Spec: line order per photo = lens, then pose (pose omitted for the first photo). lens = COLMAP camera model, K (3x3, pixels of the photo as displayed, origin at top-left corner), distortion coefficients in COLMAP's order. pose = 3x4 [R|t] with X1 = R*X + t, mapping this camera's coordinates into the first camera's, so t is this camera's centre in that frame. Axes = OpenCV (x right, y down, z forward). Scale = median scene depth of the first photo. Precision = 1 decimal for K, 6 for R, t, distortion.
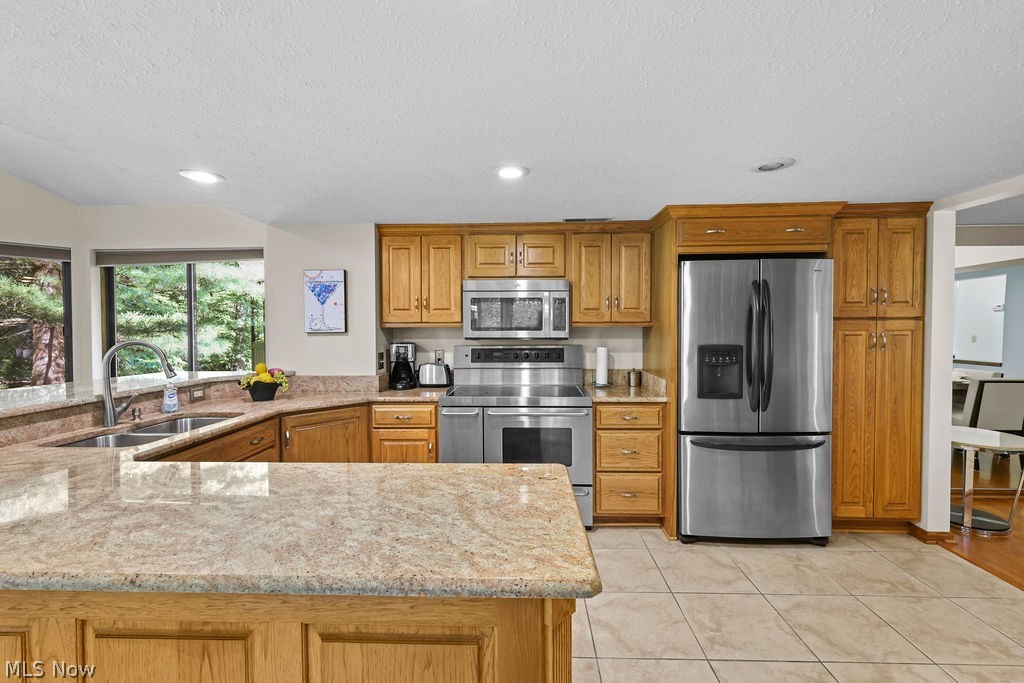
lens RADIAL K [[443.0, 0, 512.0], [0, 443.0, 341.5], [0, 0, 1]] dist [0.000564, 0.000024]
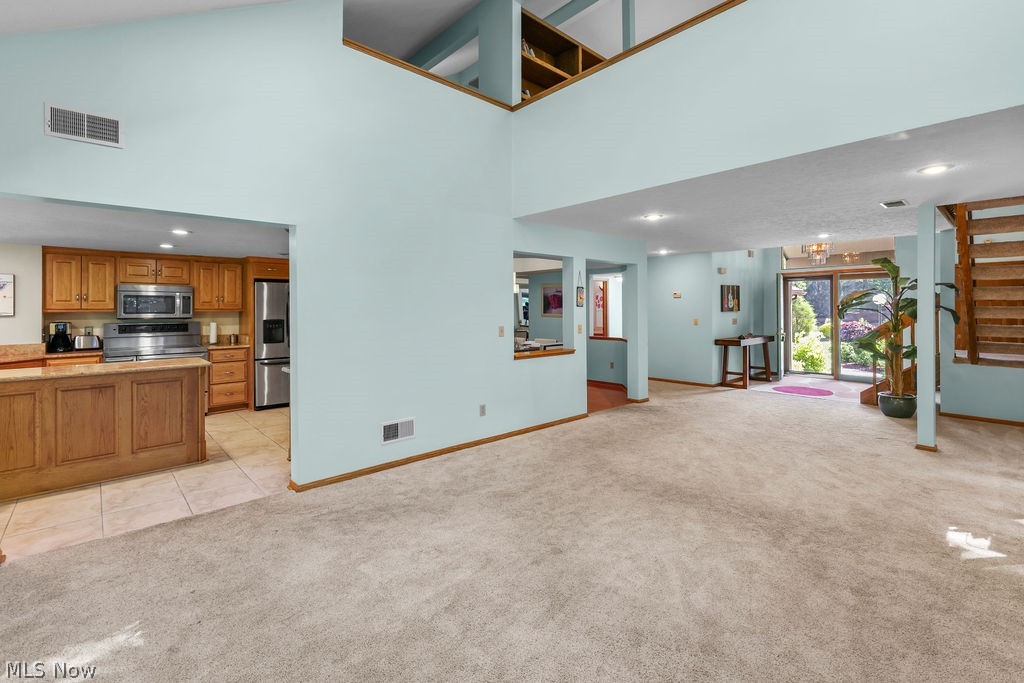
lens RADIAL K [[454.9, 0, 511.2], [0, 454.9, 308.5], [0, 0, 1]] dist [-0.000201, 0.000061]
pose [[0.714218, 0.002833, 0.699917, -0.251821], [0.020751, 0.999467, -0.025221, 0.029507], [-0.699615, 0.032537, 0.713779, -1.299828]]
